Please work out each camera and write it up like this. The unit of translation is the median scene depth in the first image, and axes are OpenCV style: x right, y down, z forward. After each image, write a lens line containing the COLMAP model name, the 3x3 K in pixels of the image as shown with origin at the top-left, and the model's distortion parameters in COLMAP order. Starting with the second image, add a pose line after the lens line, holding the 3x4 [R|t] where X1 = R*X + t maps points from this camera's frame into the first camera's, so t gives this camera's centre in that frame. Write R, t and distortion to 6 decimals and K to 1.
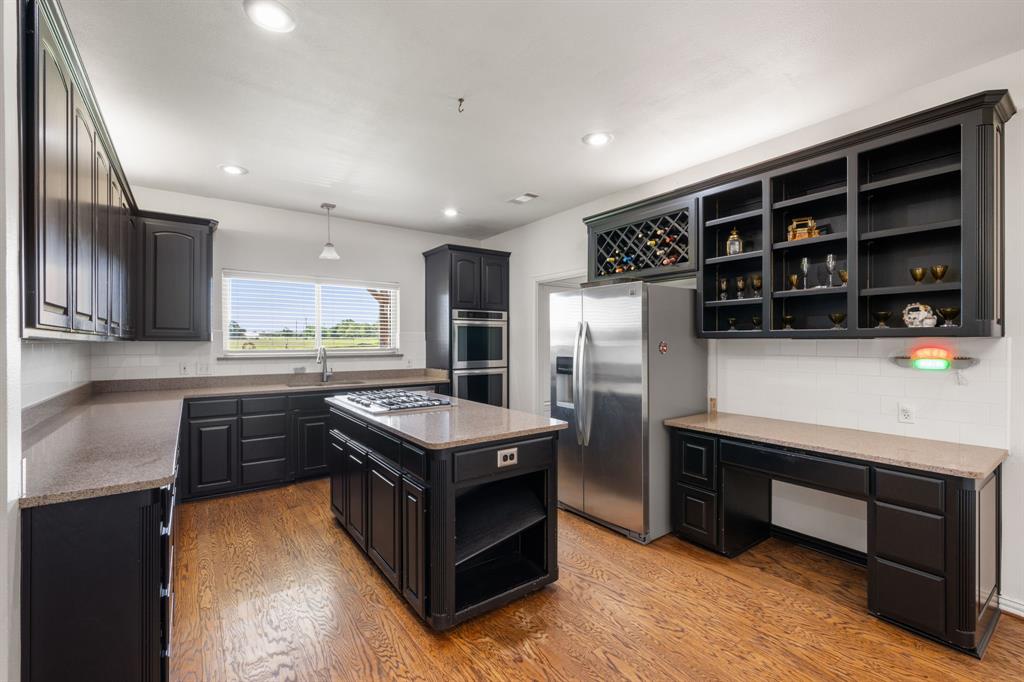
lens RADIAL K [[443.5, 0, 512.0], [0, 443.5, 341.0], [0, 0, 1]] dist [0.002460, -0.001032]
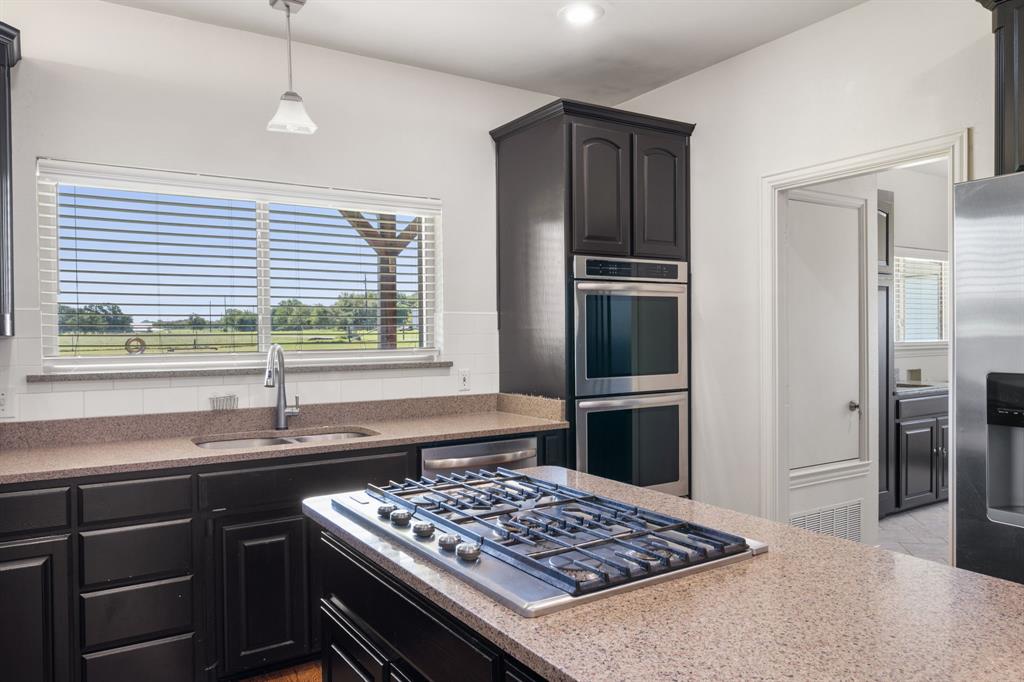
lens RADIAL K [[720.9, 0, 512.0], [0, 720.9, 341.0], [0, 0, 1]] dist [0.002871, -0.001713]
pose [[0.998418, -0.007995, -0.055654, -0.174496], [0.008694, 0.999886, 0.012331, 0.001151], [0.055549, -0.012795, 0.998374, 0.347759]]
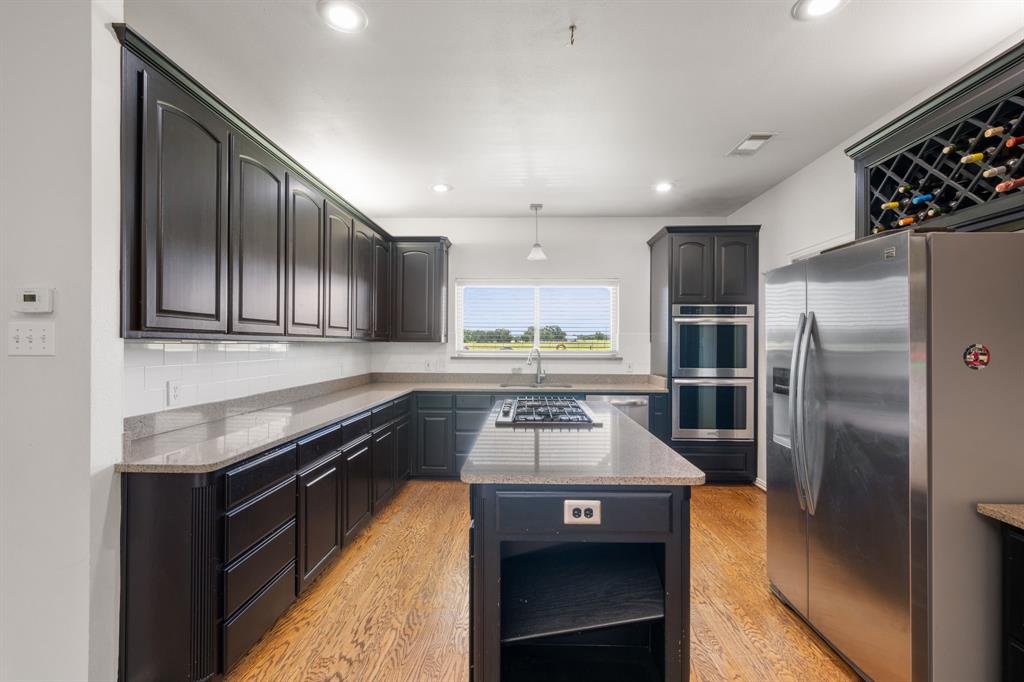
lens RADIAL K [[443.5, 0, 512.0], [0, 443.5, 341.0], [0, 0, 1]] dist [0.002460, -0.001032]
pose [[0.790089, 0.000560, -0.612992, 0.152741], [-0.003692, 0.999986, -0.003846, 0.000695], [0.612981, 0.005302, 0.790080, 0.184664]]
